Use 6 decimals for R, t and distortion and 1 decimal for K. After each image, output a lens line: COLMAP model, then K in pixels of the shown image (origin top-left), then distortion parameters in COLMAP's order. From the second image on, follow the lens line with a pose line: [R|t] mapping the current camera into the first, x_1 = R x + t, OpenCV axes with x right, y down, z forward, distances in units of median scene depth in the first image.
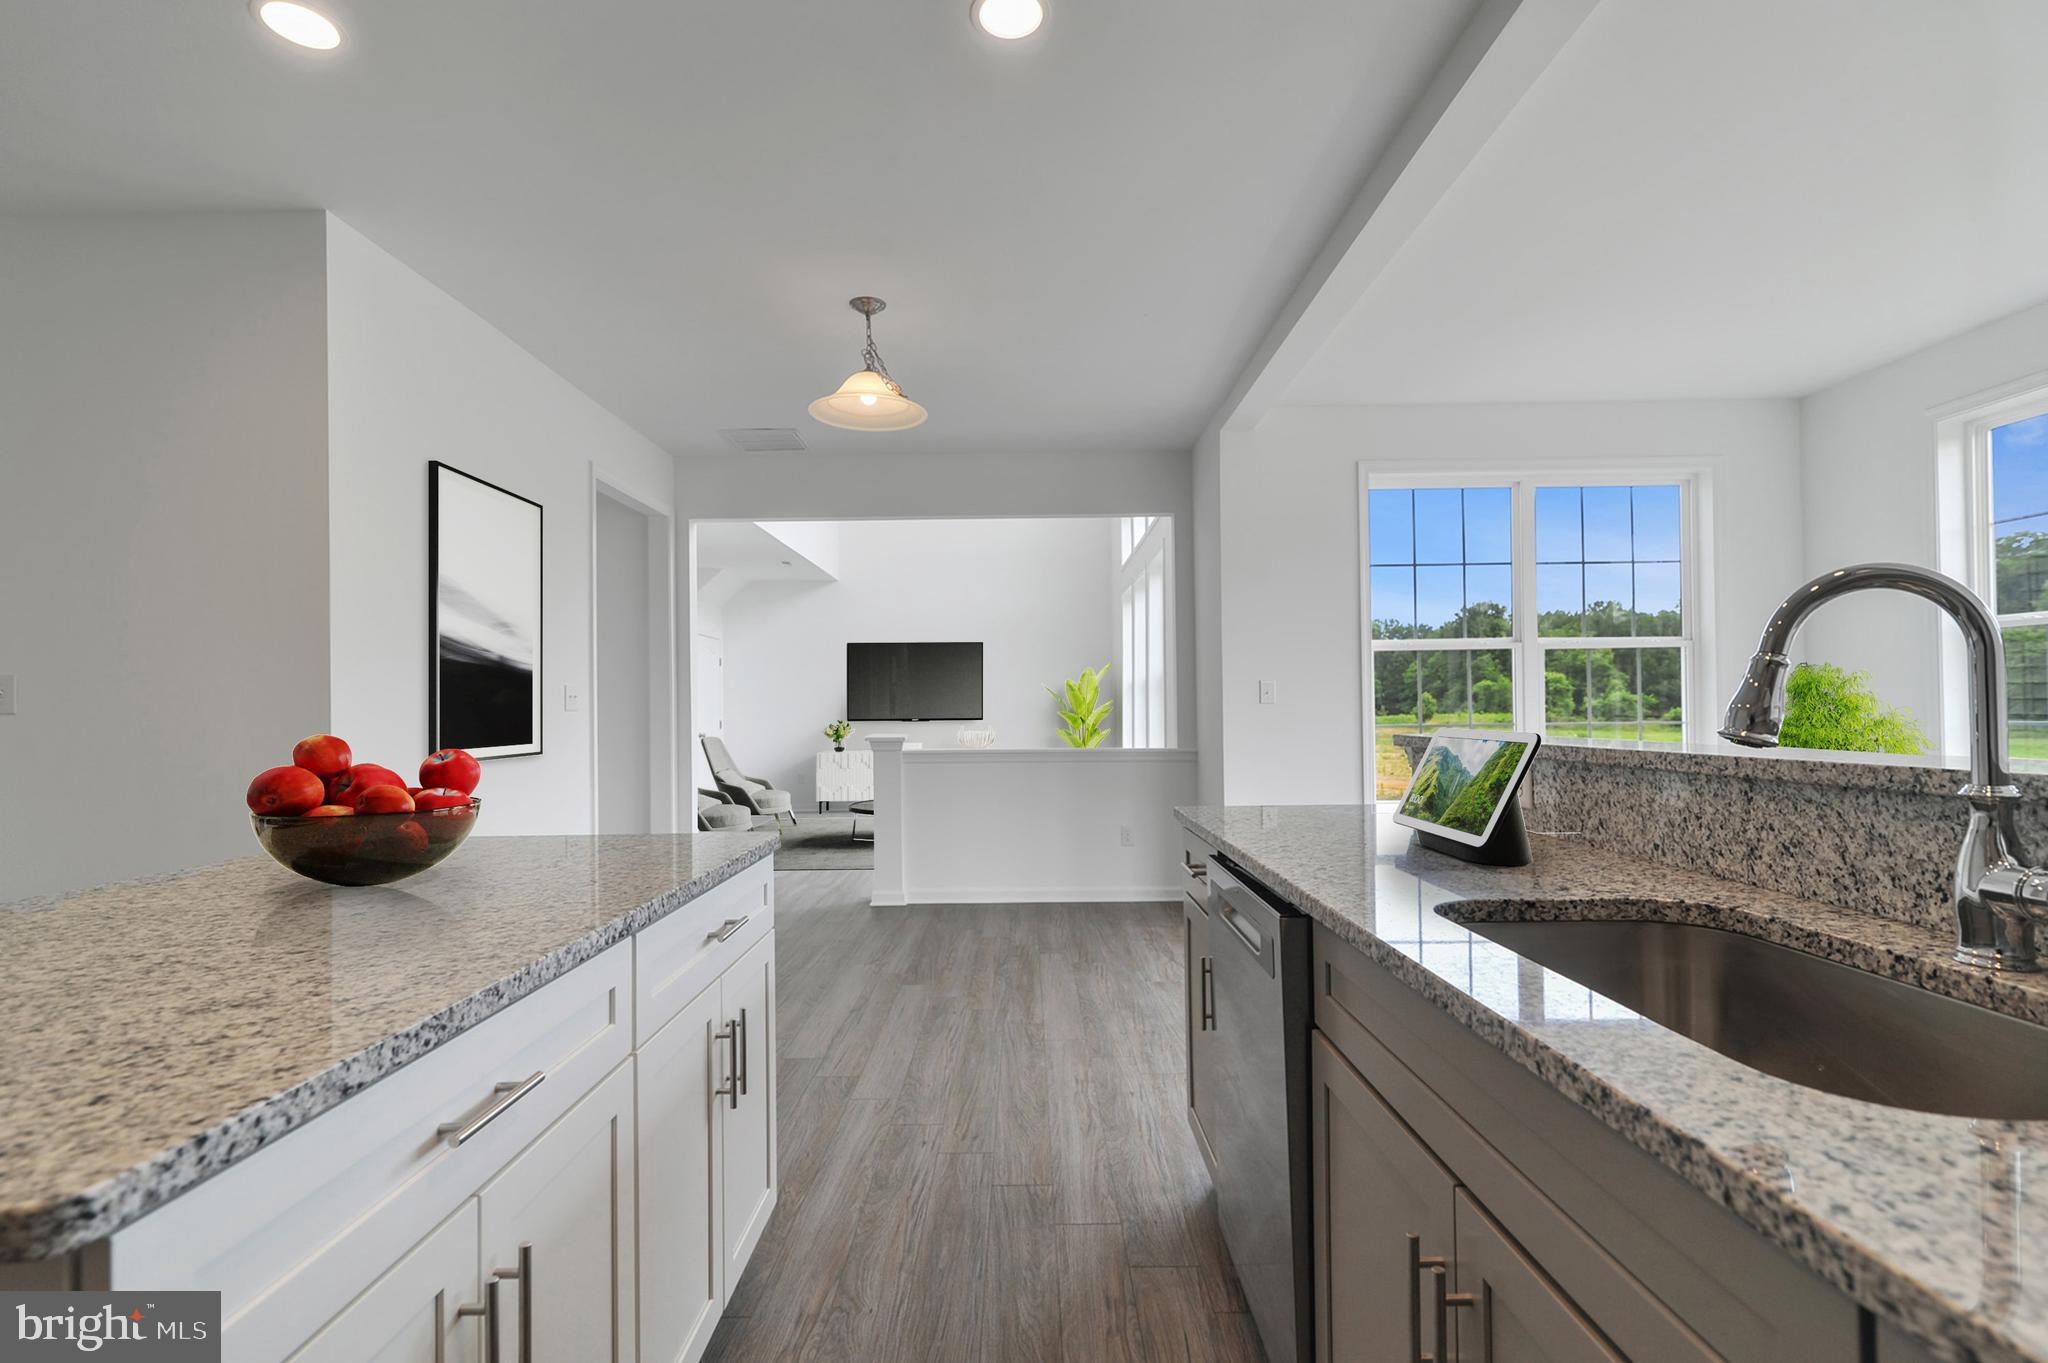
lens RADIAL K [[968.5, 0, 1027.2], [0, 968.5, 692.6], [0, 0, 1]] dist [-0.007971, 0.002404]
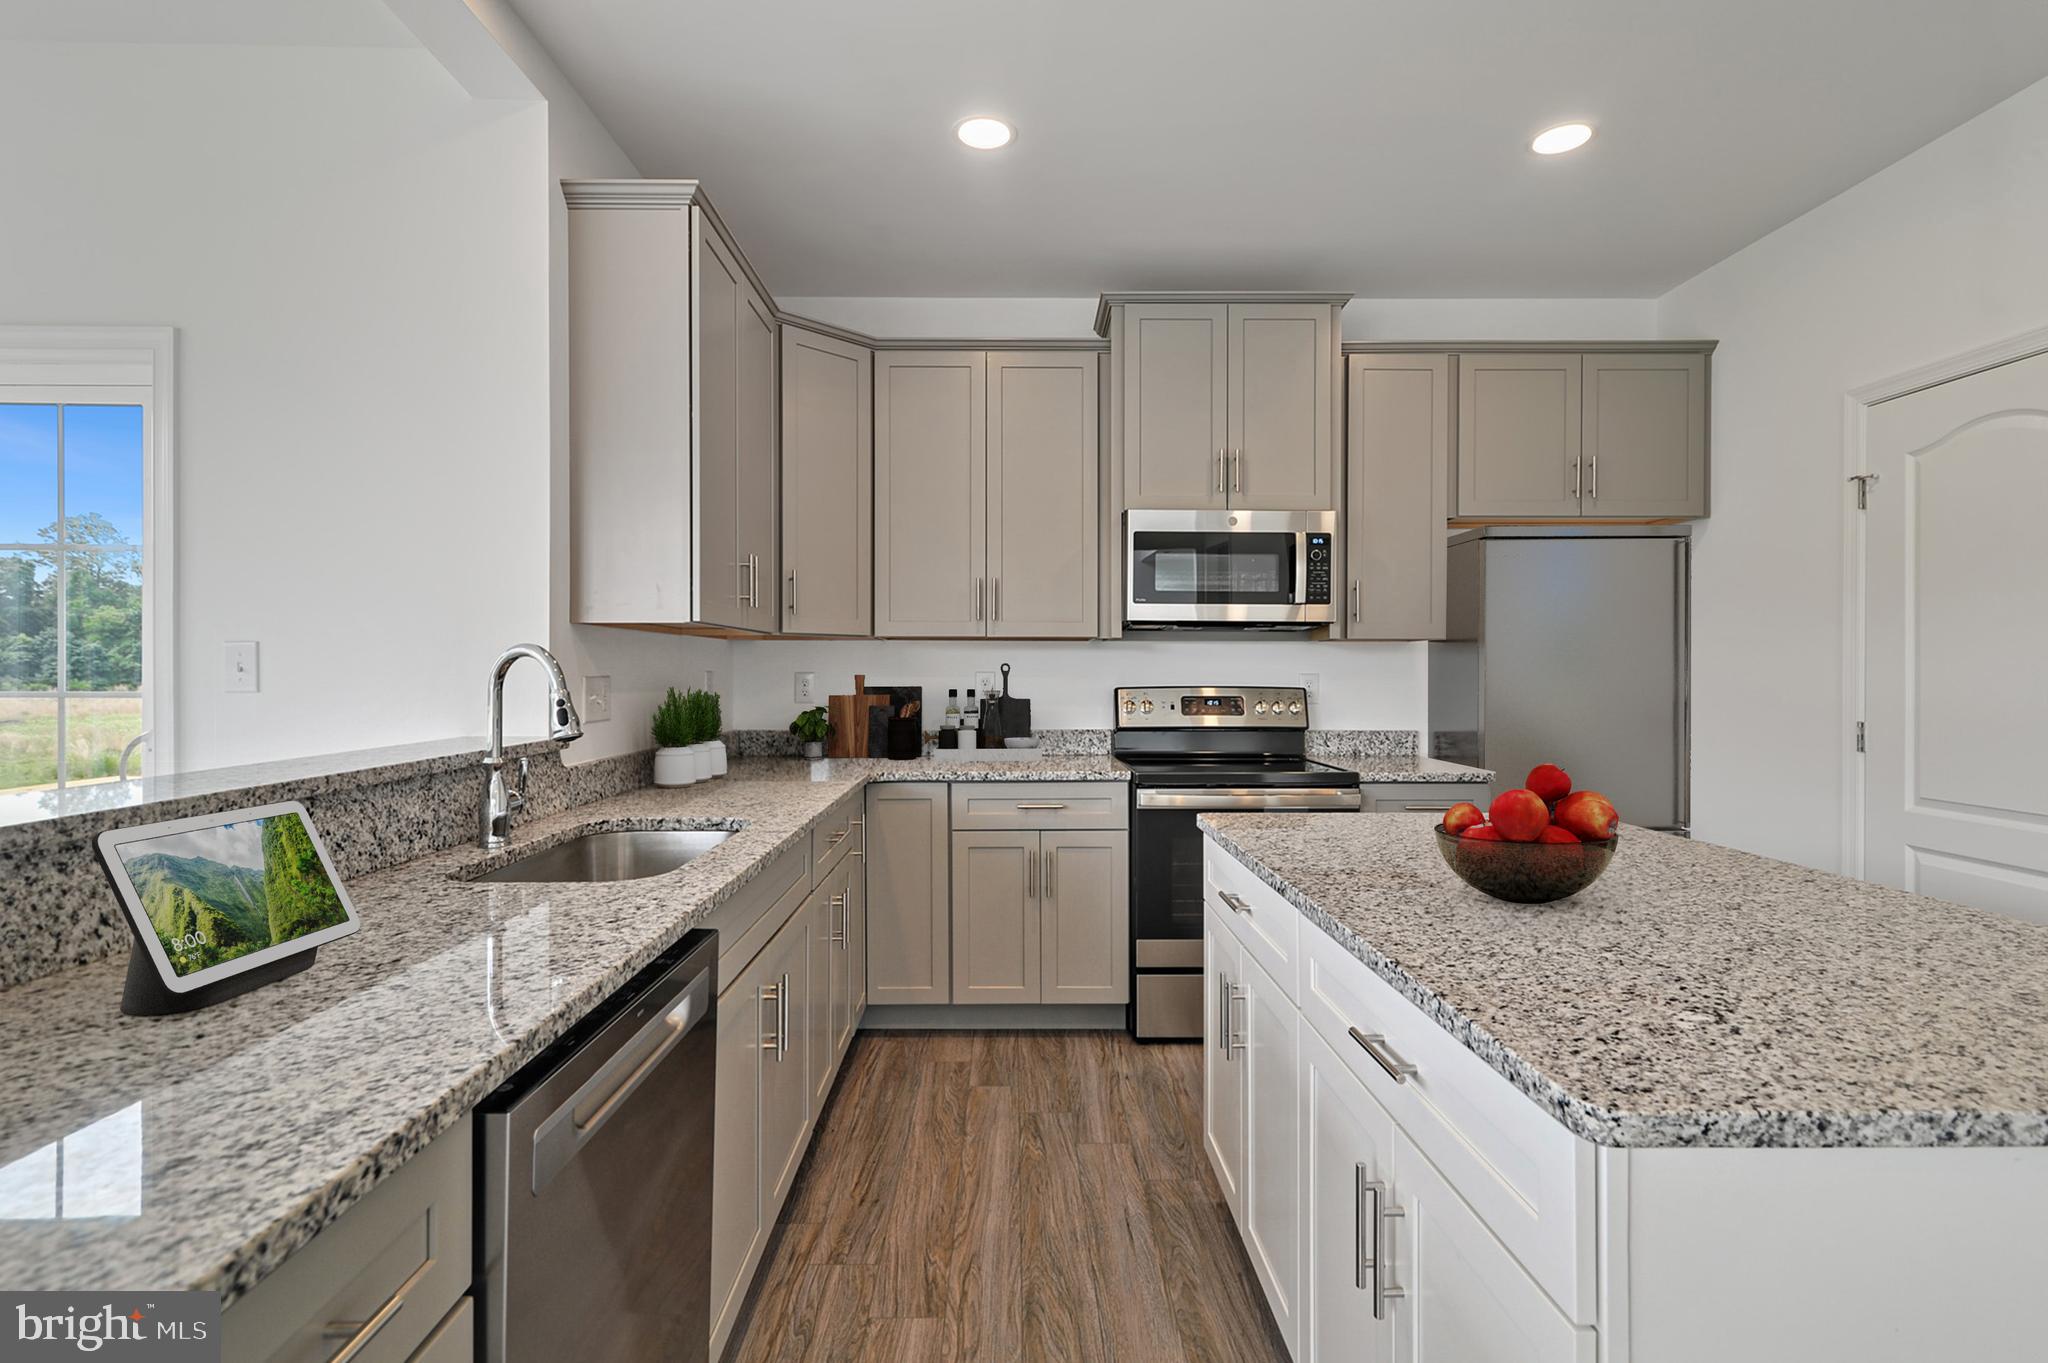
lens RADIAL K [[968.5, 0, 1039.7], [0, 968.5, 674.8], [0, 0, 1]] dist [-0.007971, 0.002404]
pose [[-0.999570, -0.000524, -0.029311, -0.057374], [-0.000151, 0.999919, -0.012737, -0.038828], [0.029315, -0.012727, -0.999489, 2.339998]]
